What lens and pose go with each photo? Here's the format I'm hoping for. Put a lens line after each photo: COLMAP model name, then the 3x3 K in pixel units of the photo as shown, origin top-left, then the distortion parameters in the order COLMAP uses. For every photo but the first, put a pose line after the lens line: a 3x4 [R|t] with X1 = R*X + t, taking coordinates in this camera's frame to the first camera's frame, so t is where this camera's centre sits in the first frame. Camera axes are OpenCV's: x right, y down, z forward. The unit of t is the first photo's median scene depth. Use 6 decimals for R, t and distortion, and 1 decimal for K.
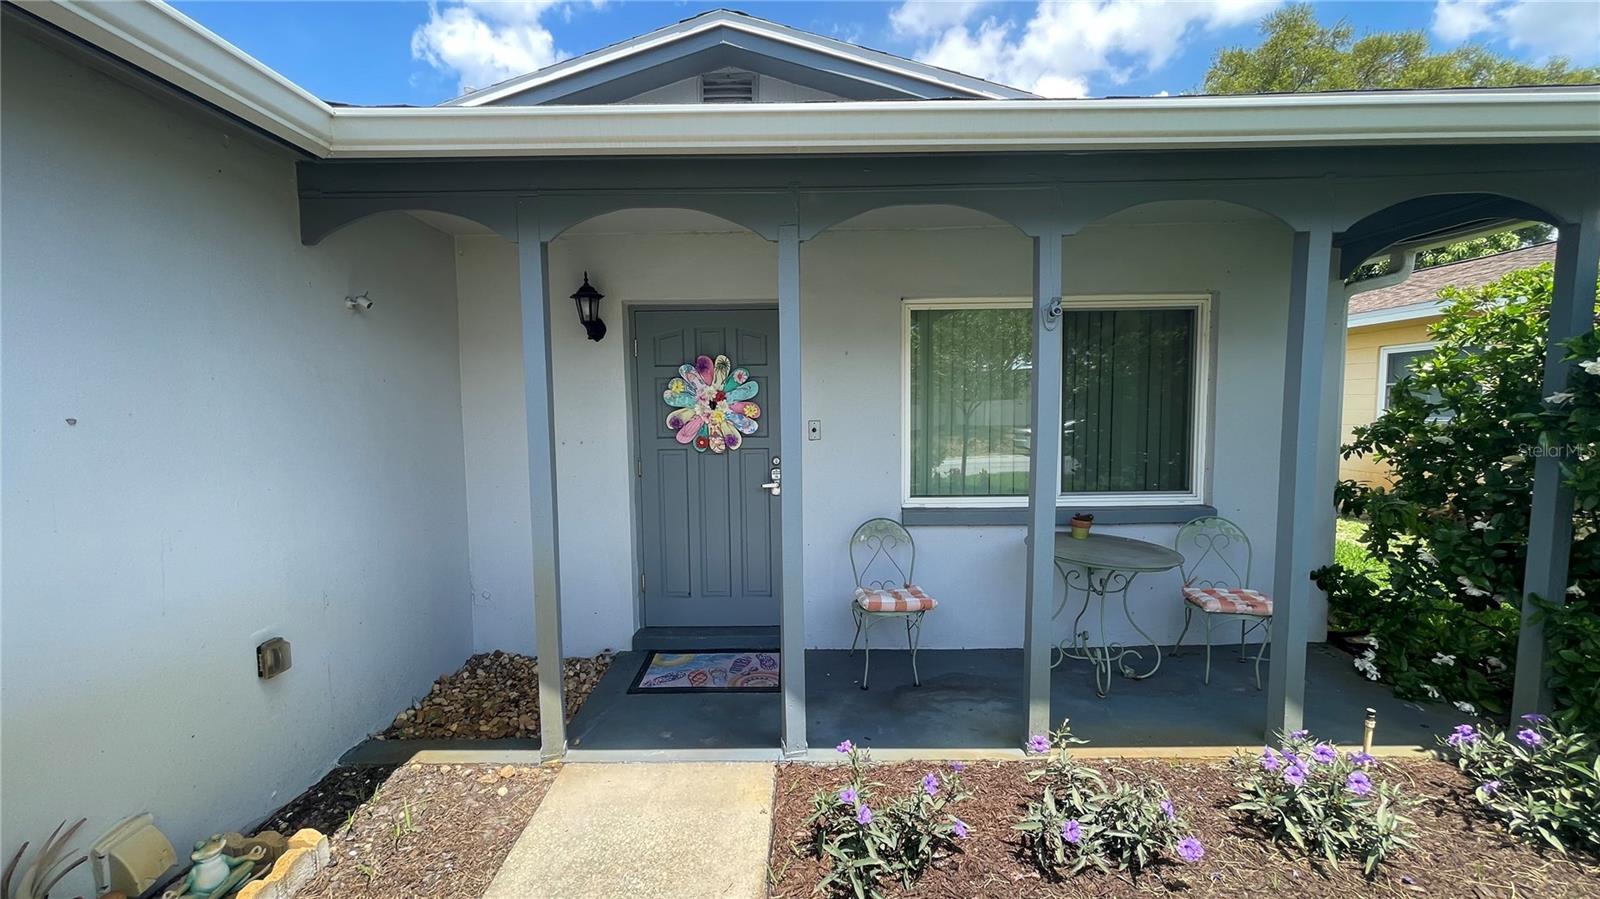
lens RADIAL K [[645.0, 0, 795.5], [0, 645.0, 452.7], [0, 0, 1]] dist [-0.007160, 0.003914]
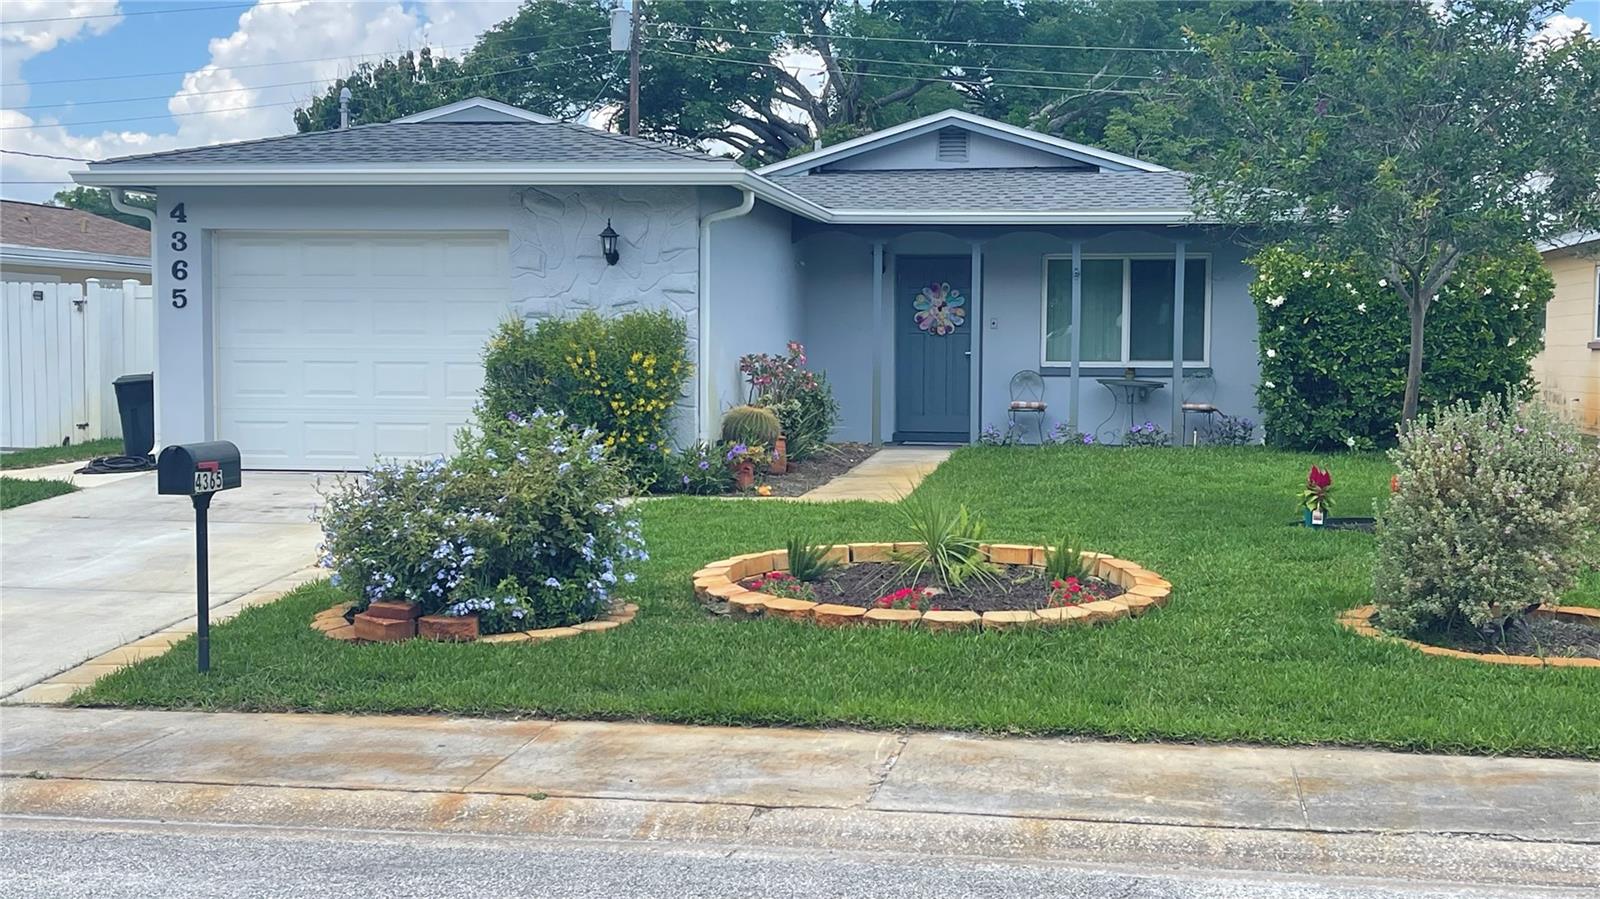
lens RADIAL K [[1967.5, 0, 801.5], [0, 1967.5, 452.6], [0, 0, 1]] dist [0.095939, 0.000000]
pose [[0.988154, 0.024617, -0.151478, 0.350355], [-0.027949, 0.999411, -0.019905, 0.465681], [0.150899, 0.023903, 0.988260, -4.687292]]
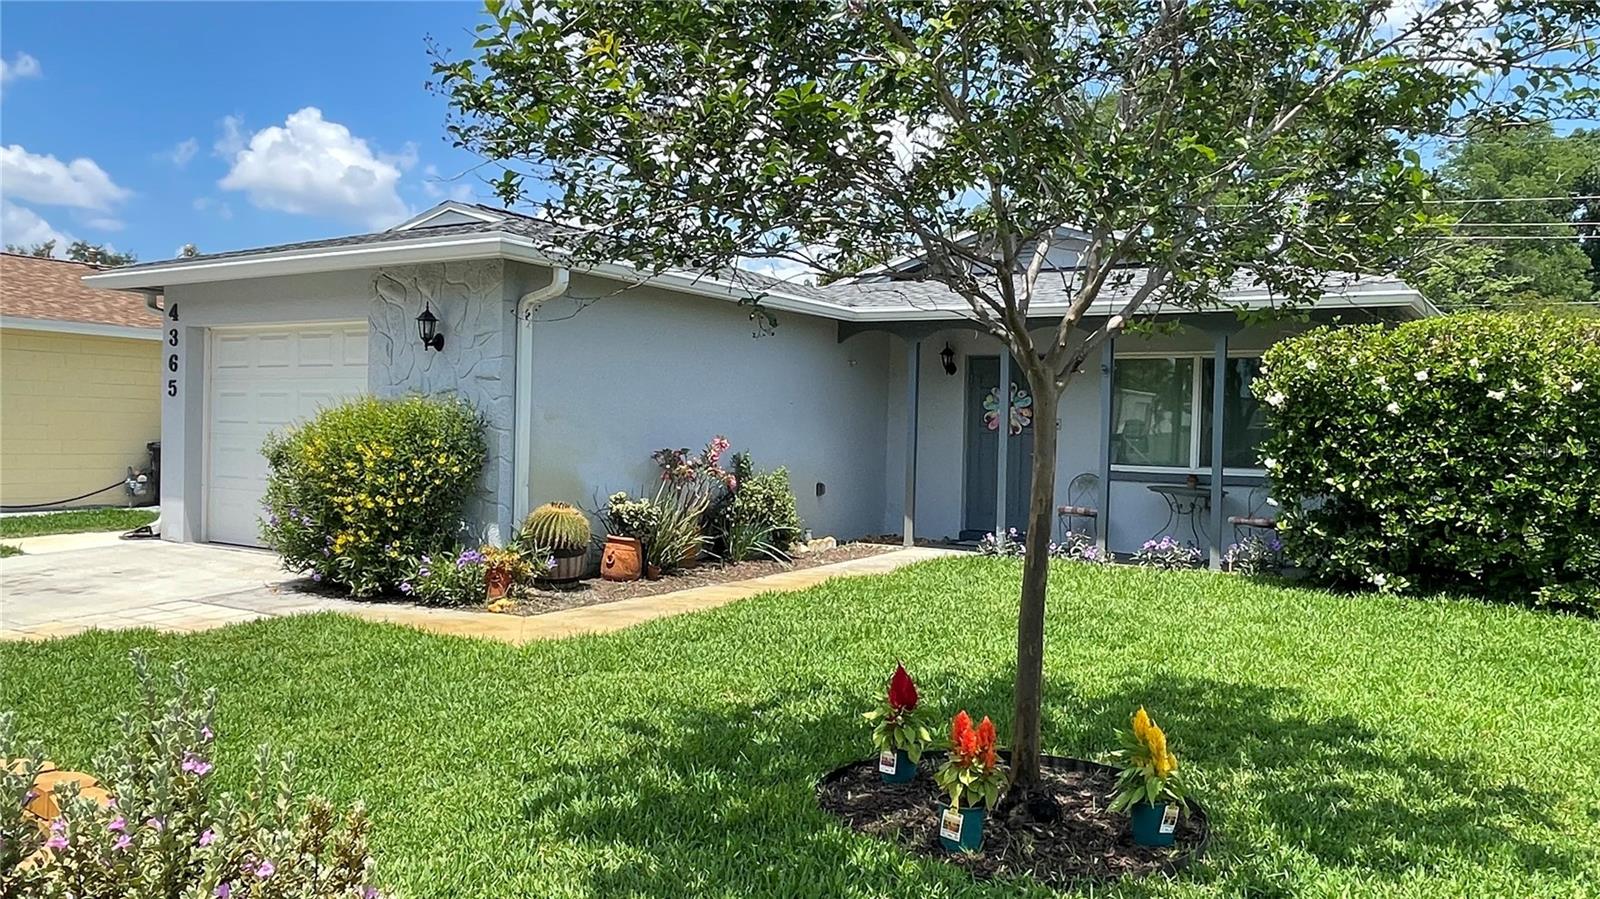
lens RADIAL K [[1199.3, 0, 804.5], [0, 1199.3, 451.2], [0, 0, 1]] dist [0.003134, -0.018658]
pose [[0.837956, 0.040184, -0.544256, 1.264371], [-0.077092, 0.996001, -0.045156, 0.245914], [0.540265, 0.079797, 0.837703, -2.195703]]
